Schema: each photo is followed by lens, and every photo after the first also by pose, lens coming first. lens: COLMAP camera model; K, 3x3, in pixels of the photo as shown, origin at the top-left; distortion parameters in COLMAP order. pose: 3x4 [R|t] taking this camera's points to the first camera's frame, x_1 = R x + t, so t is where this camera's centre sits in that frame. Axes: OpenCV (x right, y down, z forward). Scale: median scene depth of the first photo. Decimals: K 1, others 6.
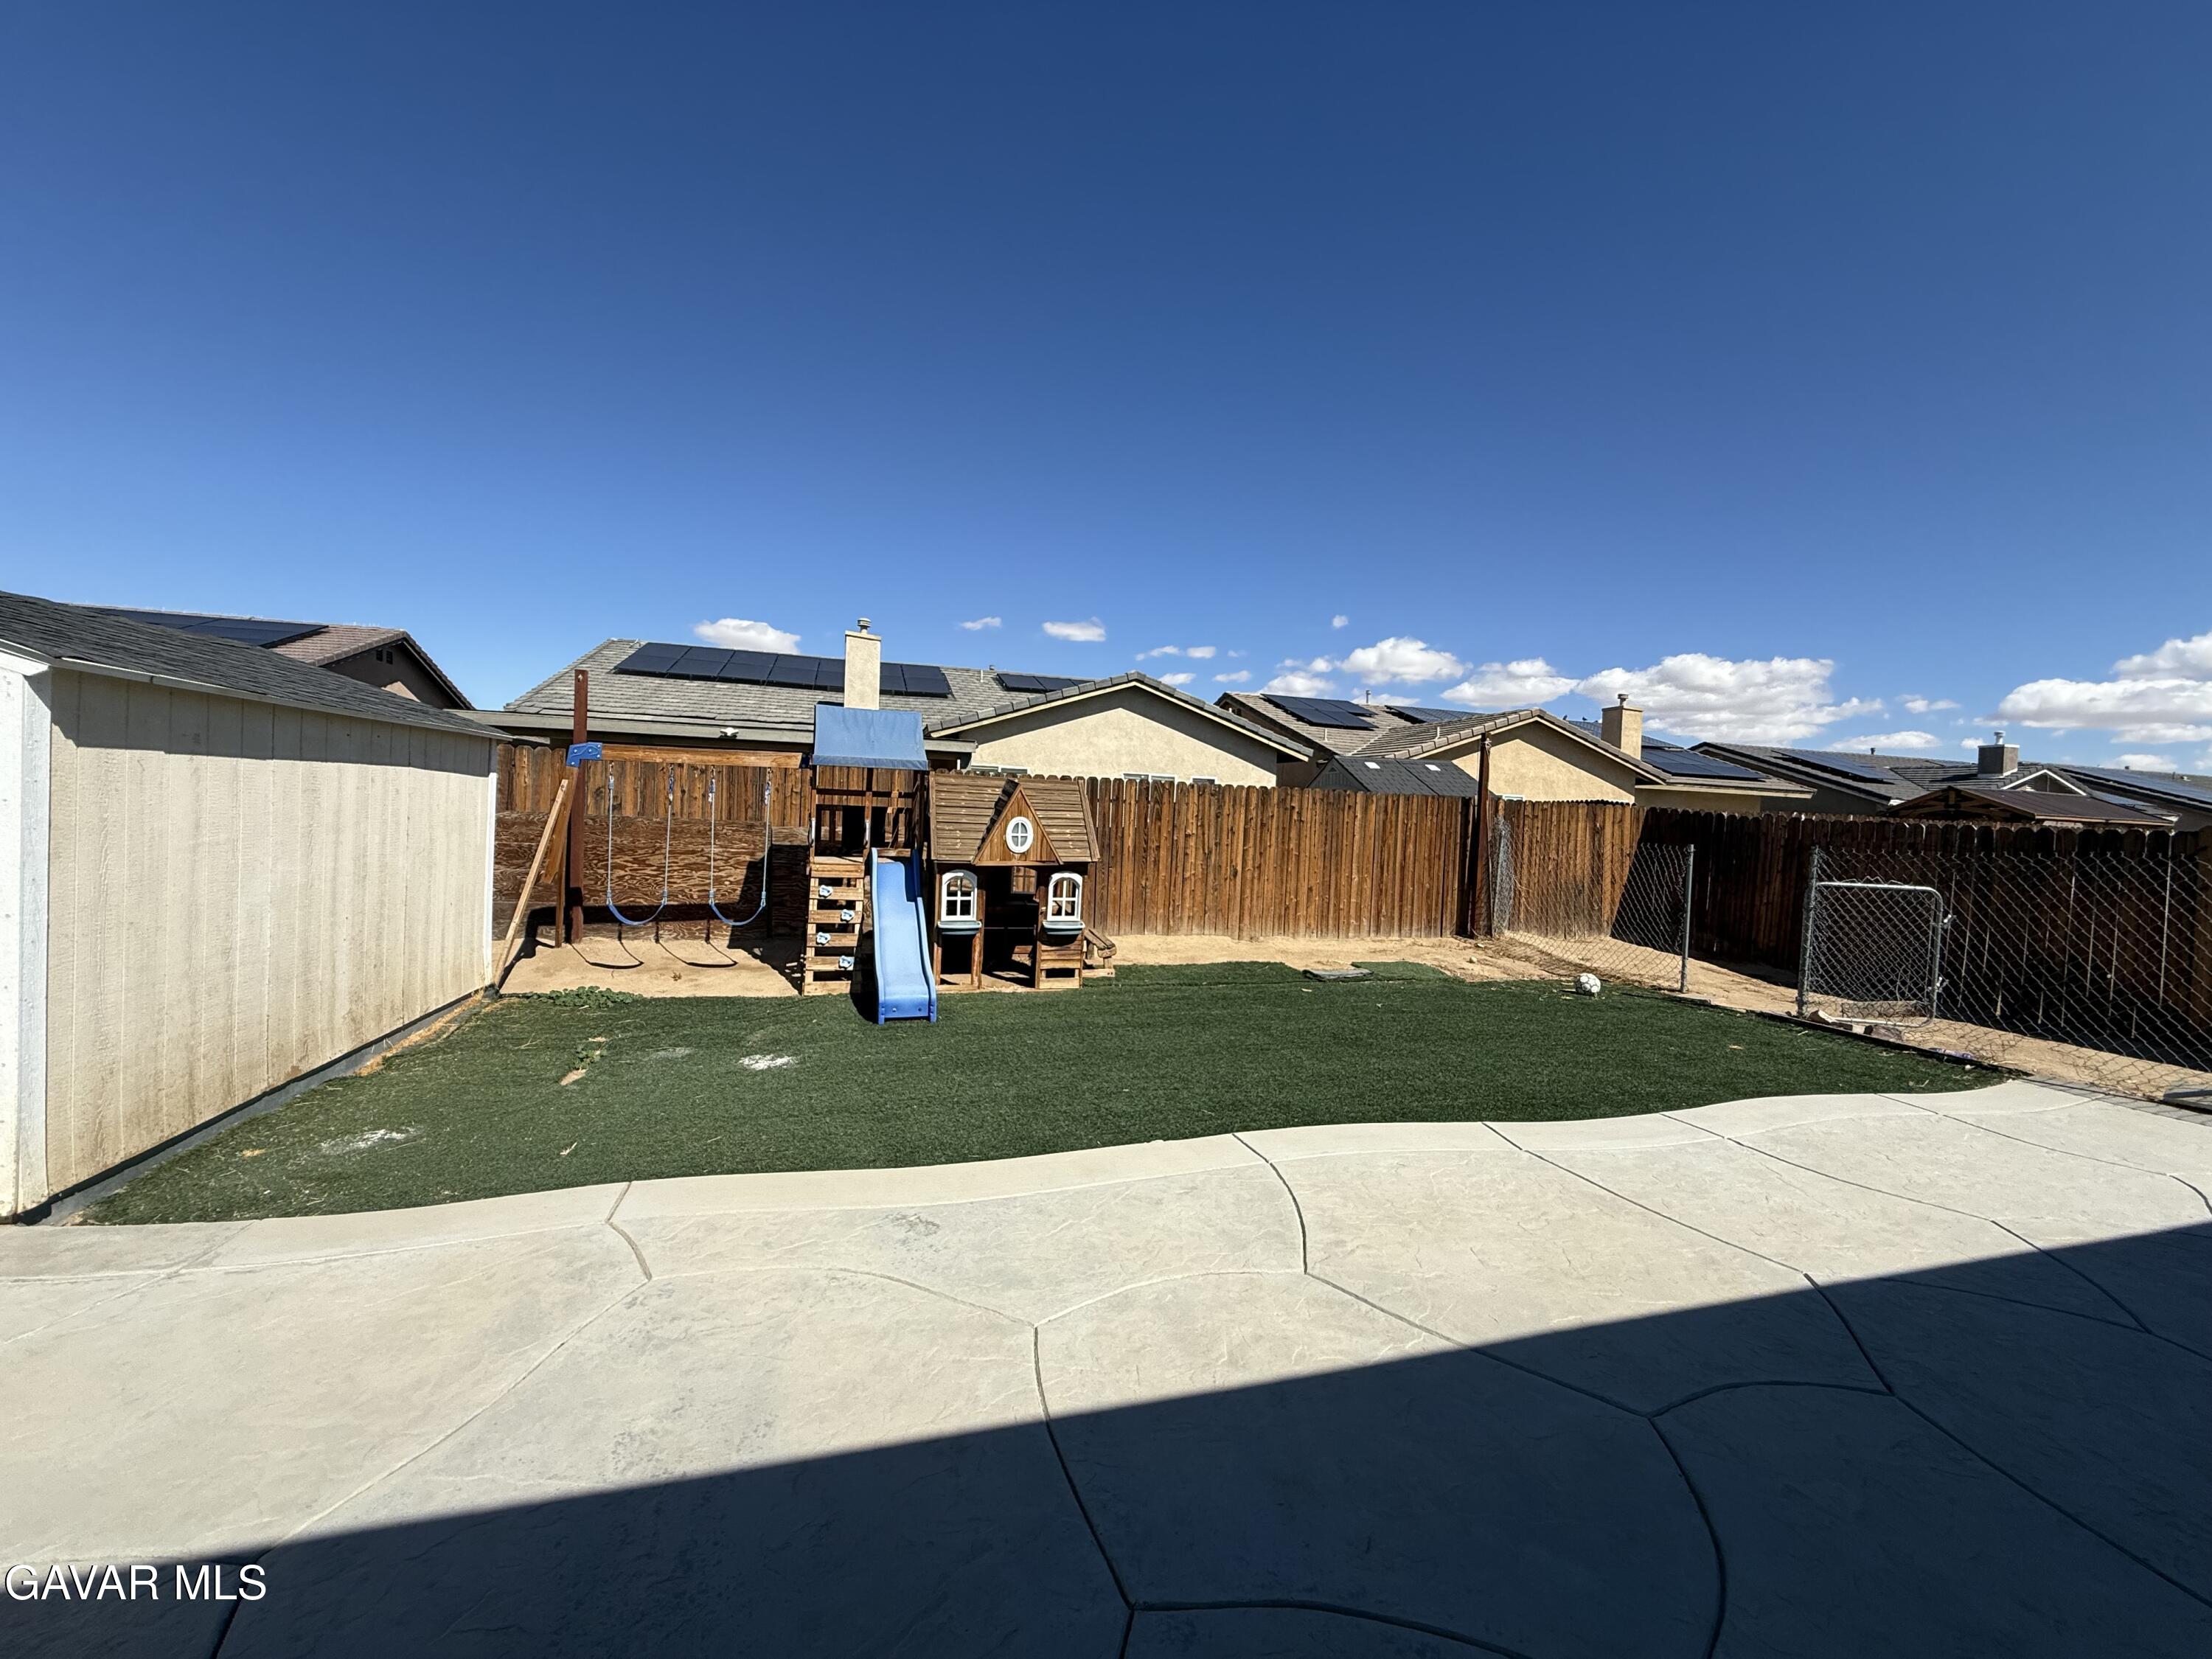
lens RADIAL K [[878.6, 0, 1104.7], [0, 878.6, 835.1], [0, 0, 1]] dist [-0.000733, 0.000801]
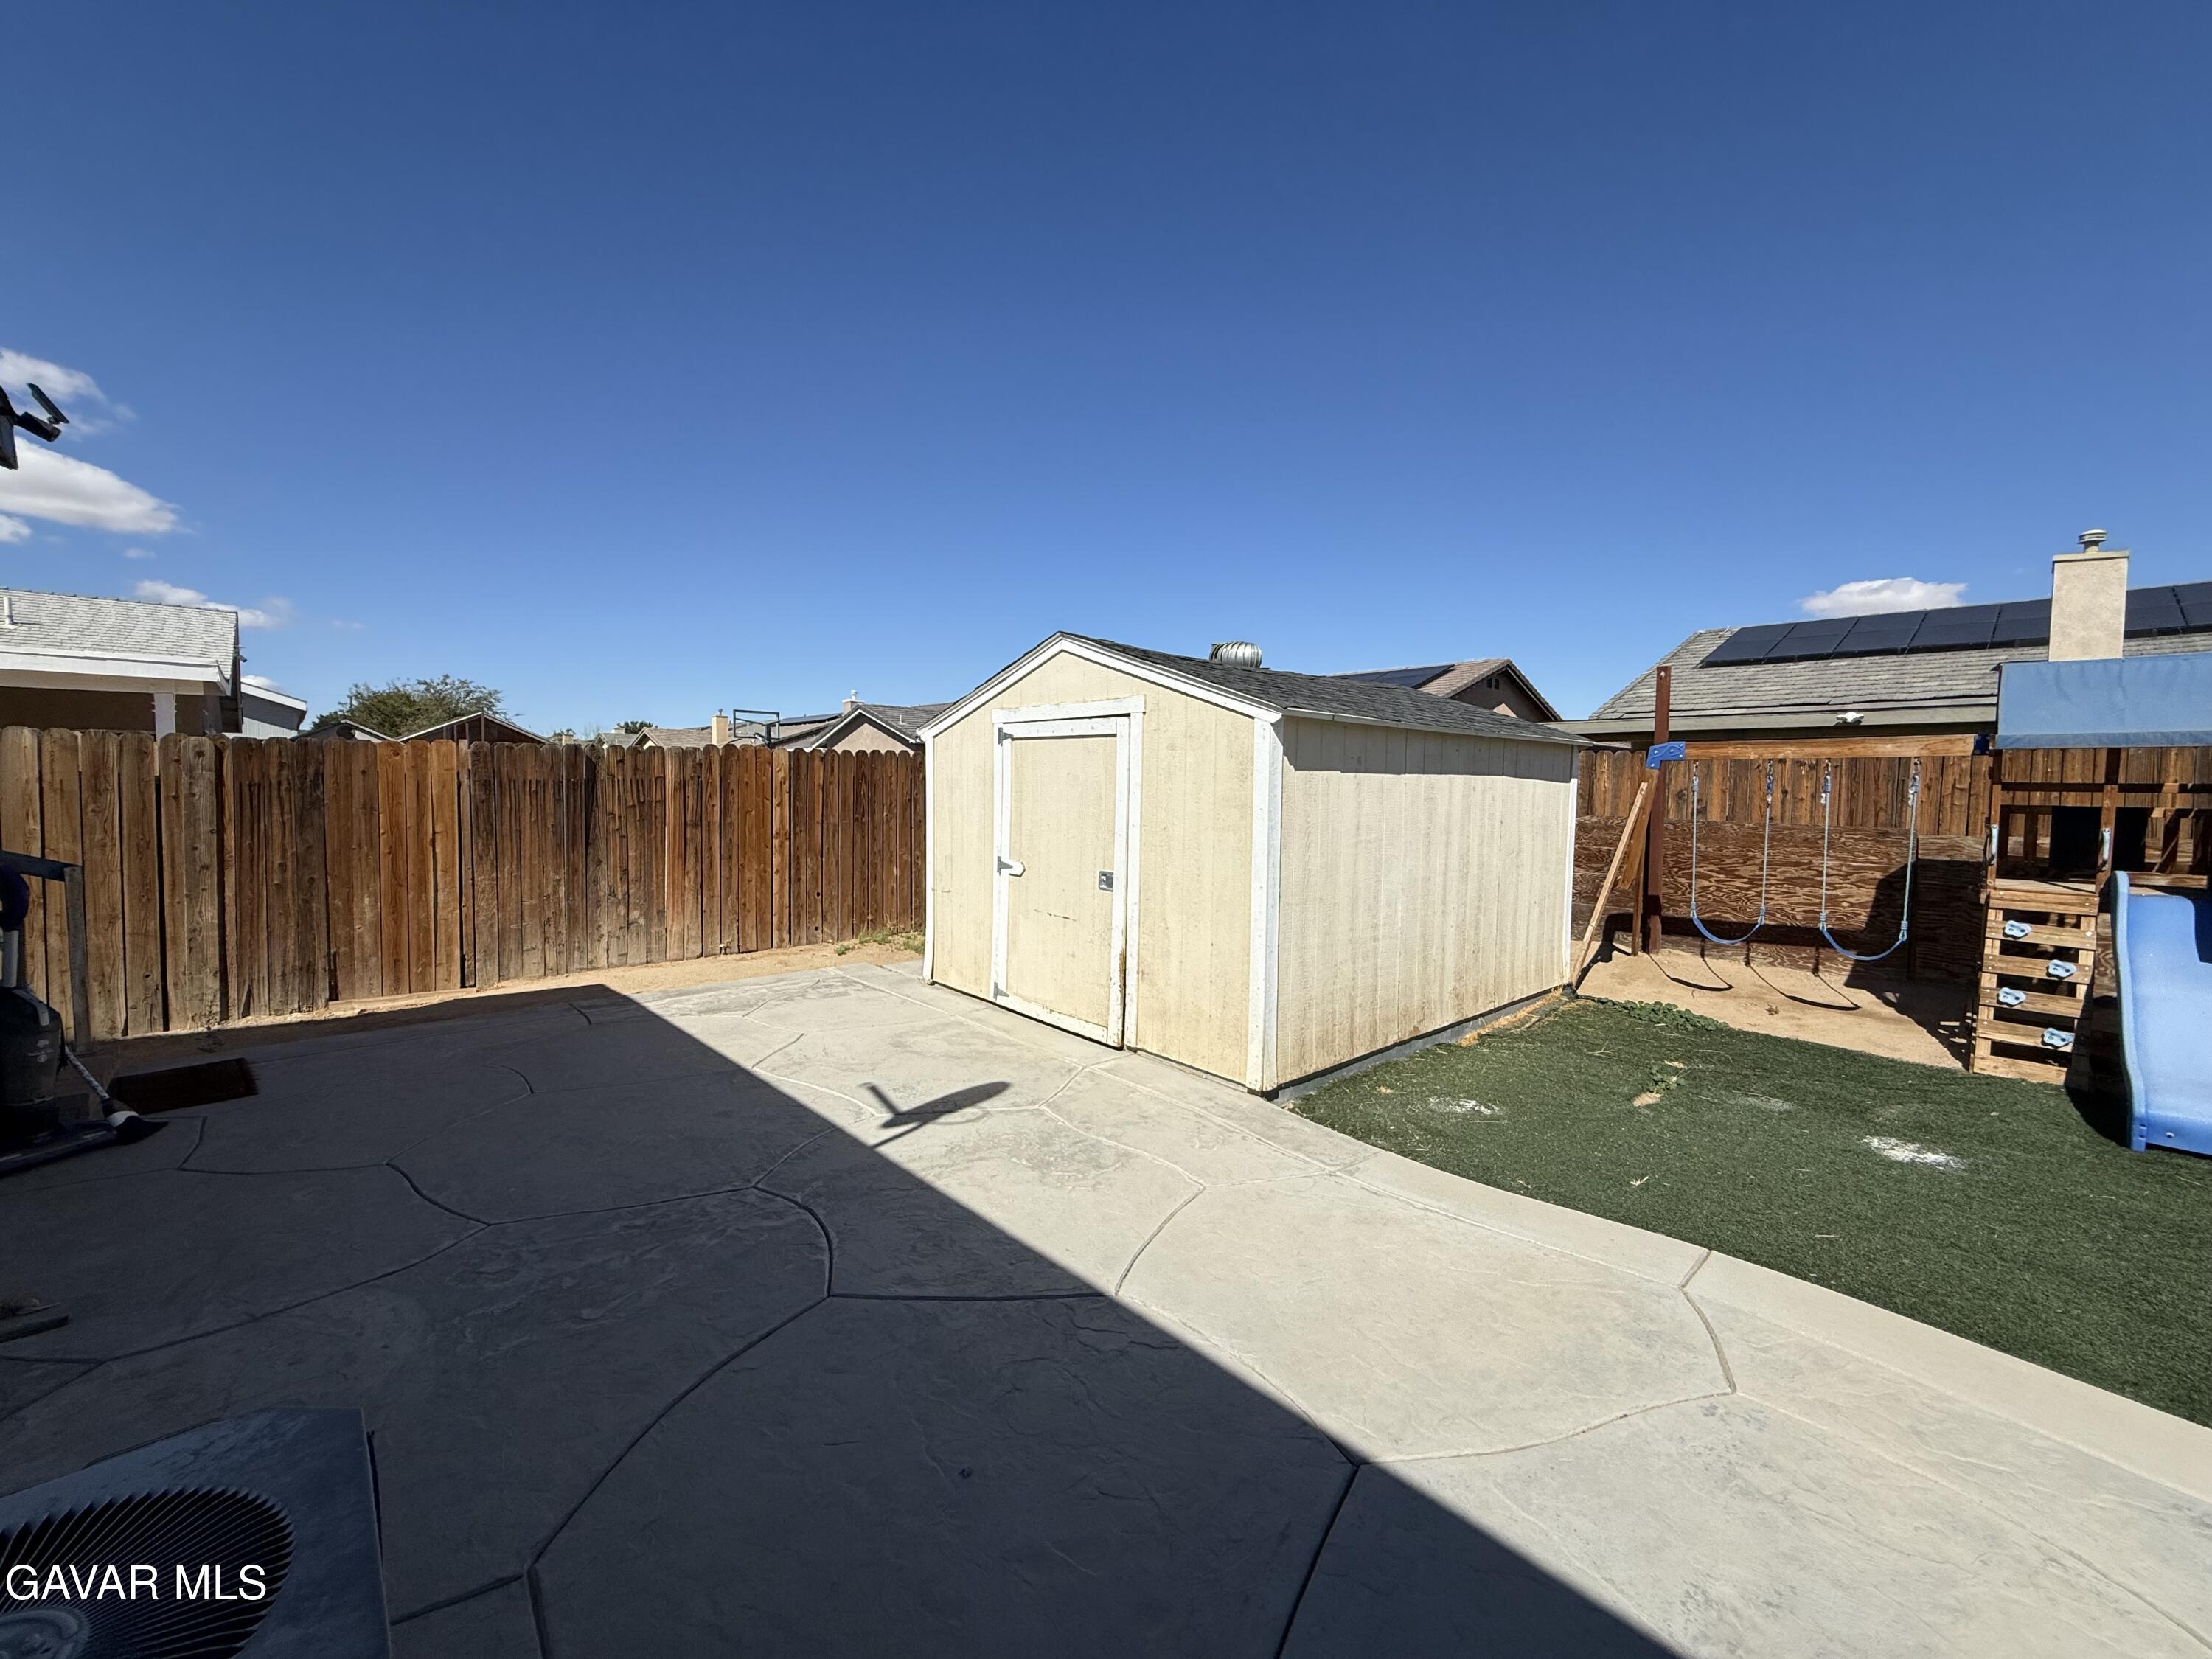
lens RADIAL K [[878.6, 0, 1100.0], [0, 878.6, 821.7], [0, 0, 1]] dist [-0.000733, 0.000801]
pose [[0.447302, 0.004814, -0.894370, -0.030022], [-0.022361, 0.999733, -0.005802, -0.002060], [0.894103, 0.022594, 0.447290, 0.054132]]
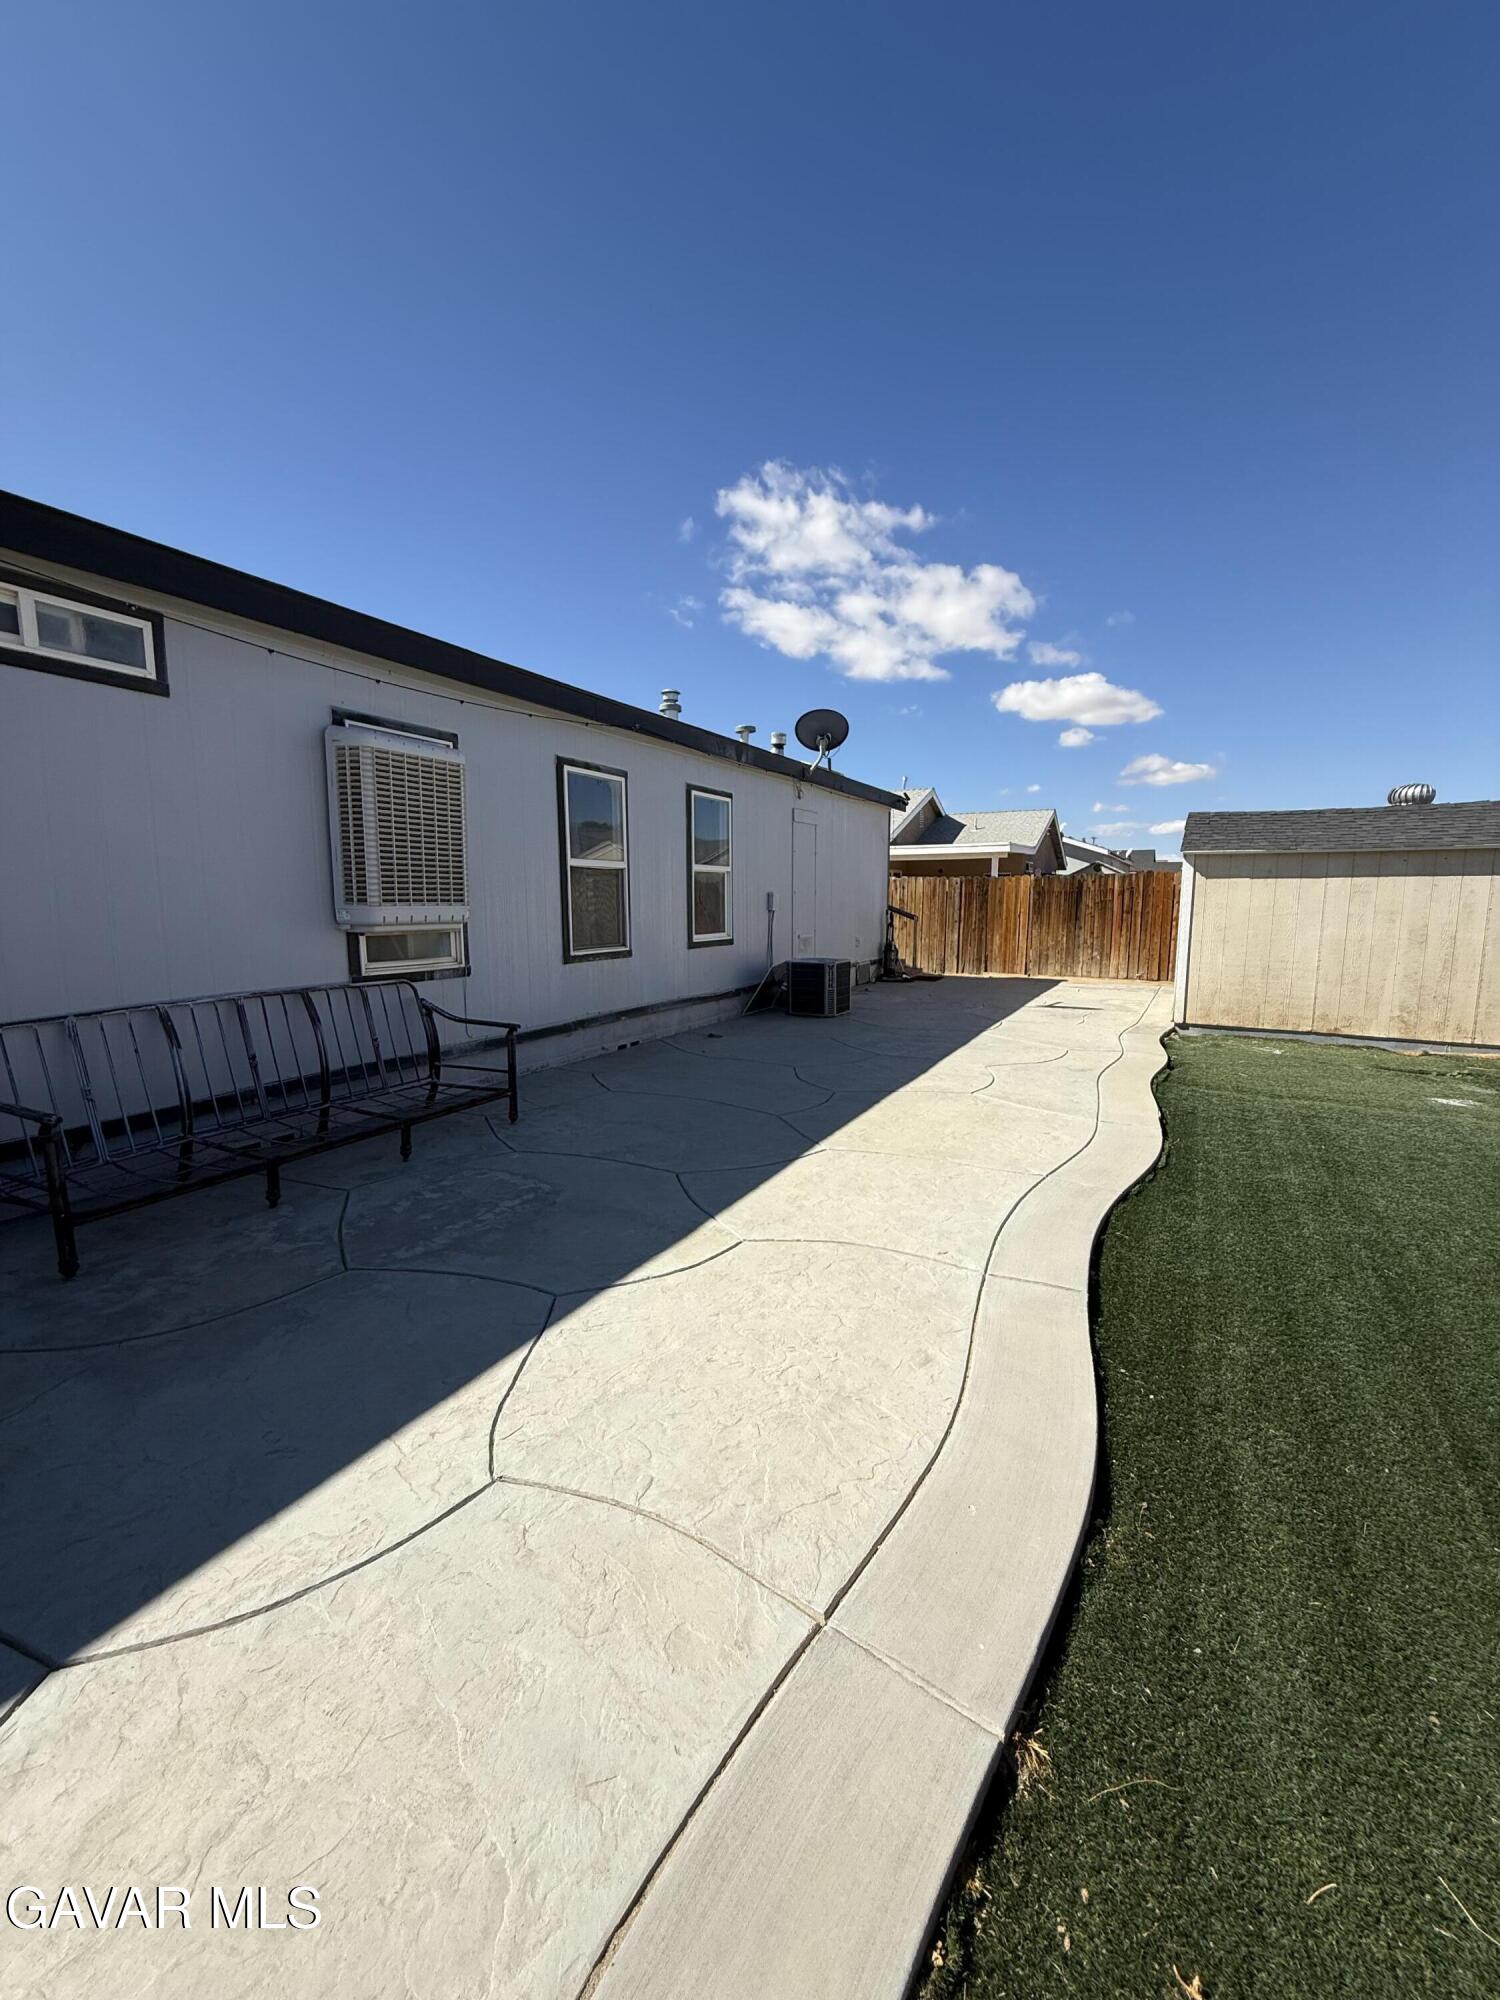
lens RADIAL K [[794.4, 0, 752.8], [0, 794.4, 995.3], [0, 0, 1]] dist [-0.000733, 0.000801]
pose [[-0.708956, 0.050832, -0.703419, 1.146630], [-0.048086, 0.991594, 0.120121, 0.026808], [0.703612, 0.118985, -0.700552, 1.137454]]
